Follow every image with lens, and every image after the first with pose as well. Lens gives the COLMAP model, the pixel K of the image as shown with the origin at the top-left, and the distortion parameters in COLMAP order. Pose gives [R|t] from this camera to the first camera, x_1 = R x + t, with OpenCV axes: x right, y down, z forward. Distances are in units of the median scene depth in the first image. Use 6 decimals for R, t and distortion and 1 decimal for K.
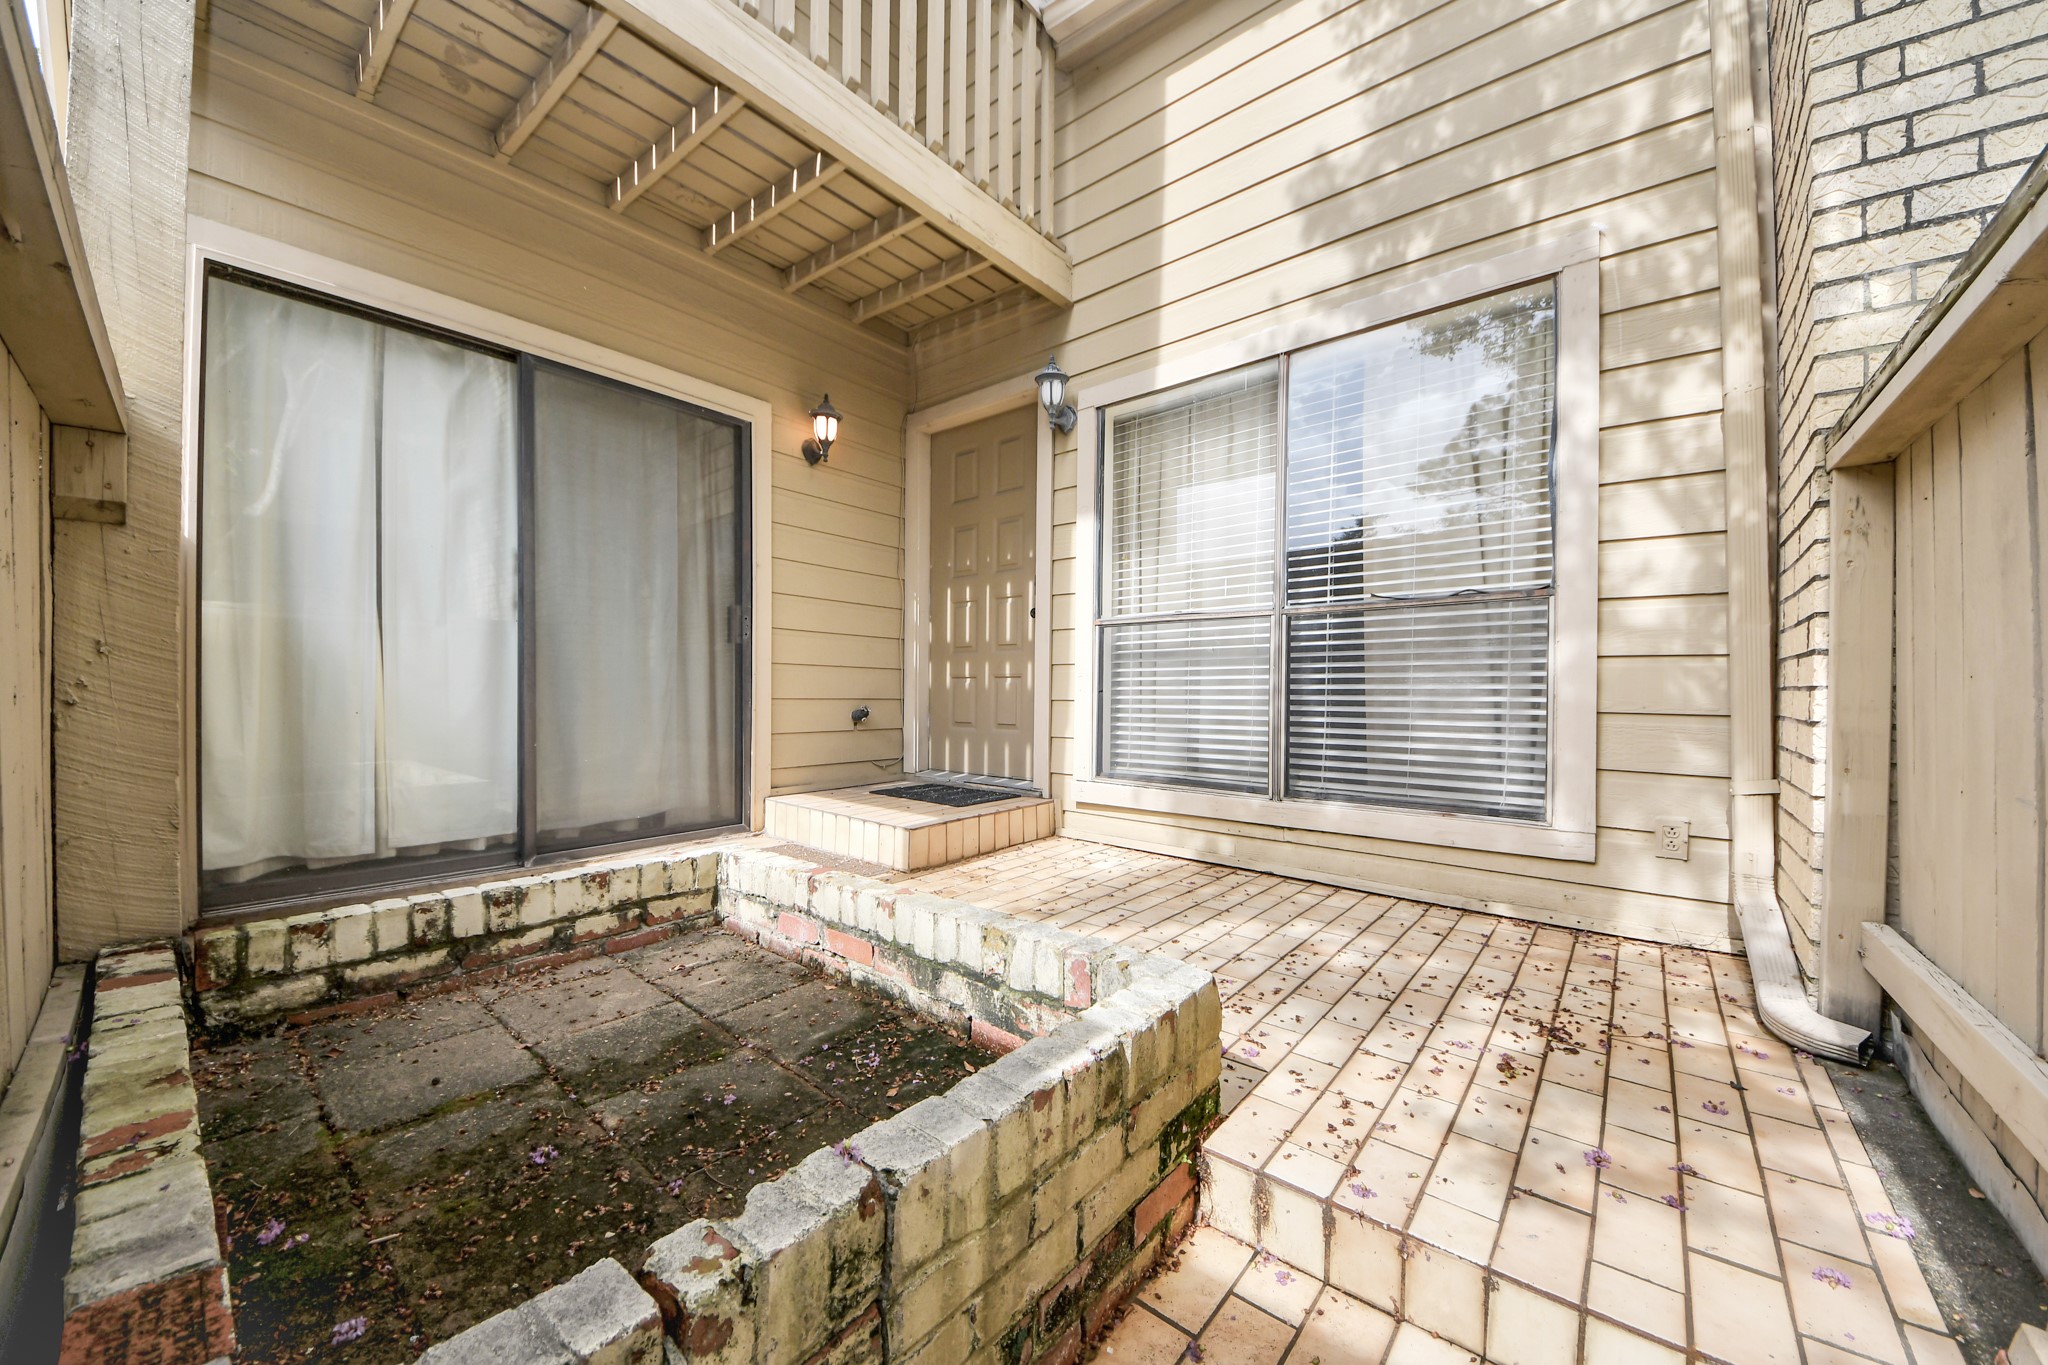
lens RADIAL K [[741.4, 0, 1016.9], [0, 741.4, 694.3], [0, 0, 1]] dist [0.007118, -0.000876]
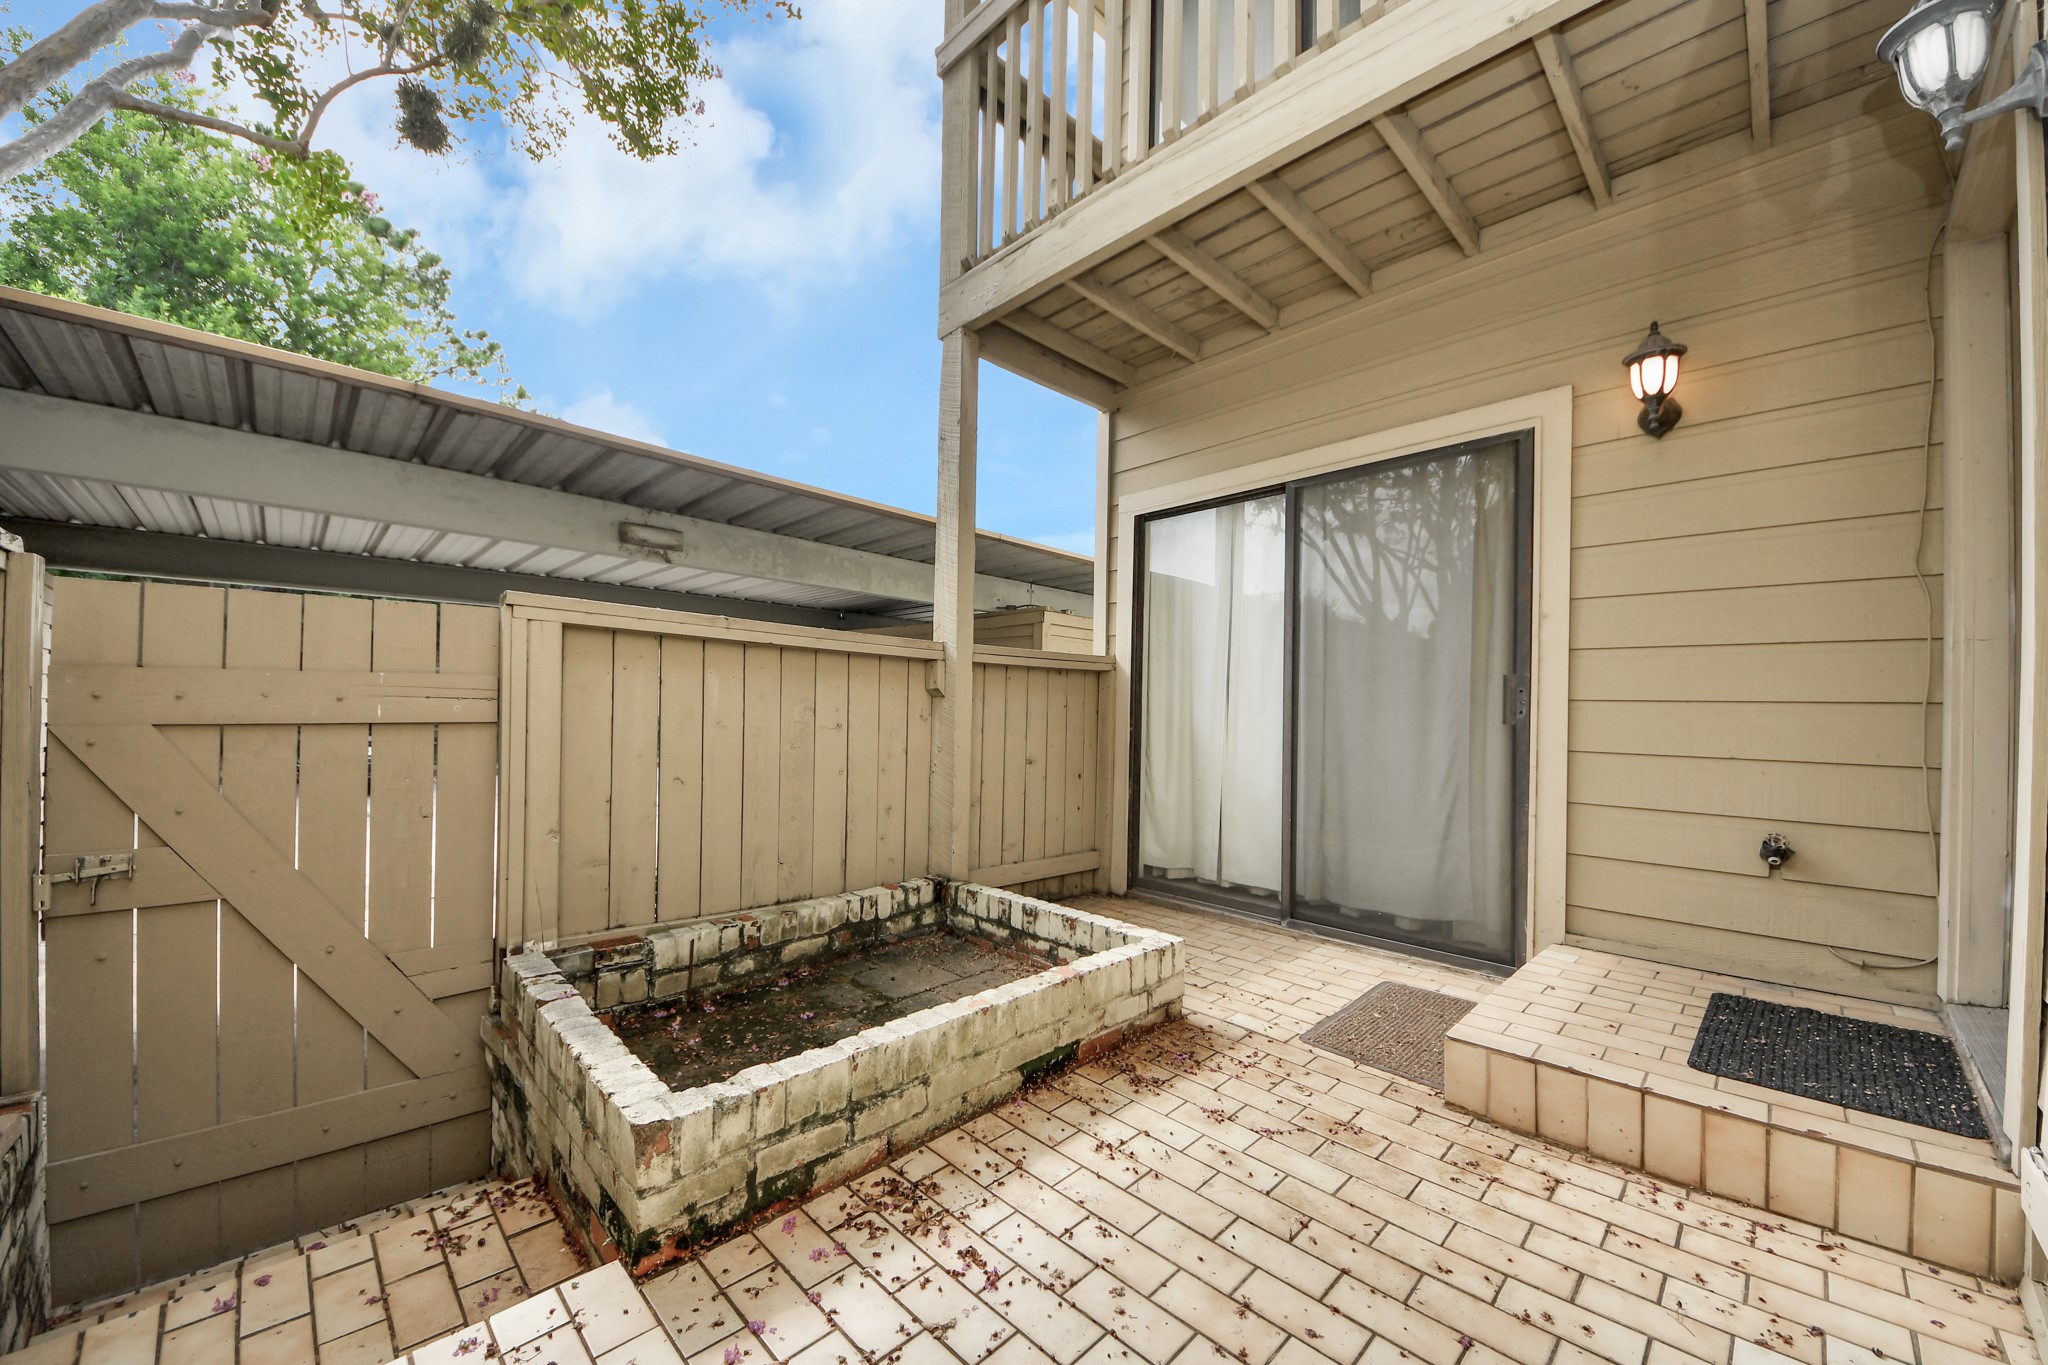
lens RADIAL K [[741.4, 0, 1011.3], [0, 741.4, 696.1], [0, 0, 1]] dist [0.007118, -0.000876]
pose [[-0.107841, -0.022843, -0.993906, 0.834060], [-0.012182, 0.999691, -0.021655, -0.139314], [0.994094, 0.009772, -0.108086, 1.072775]]
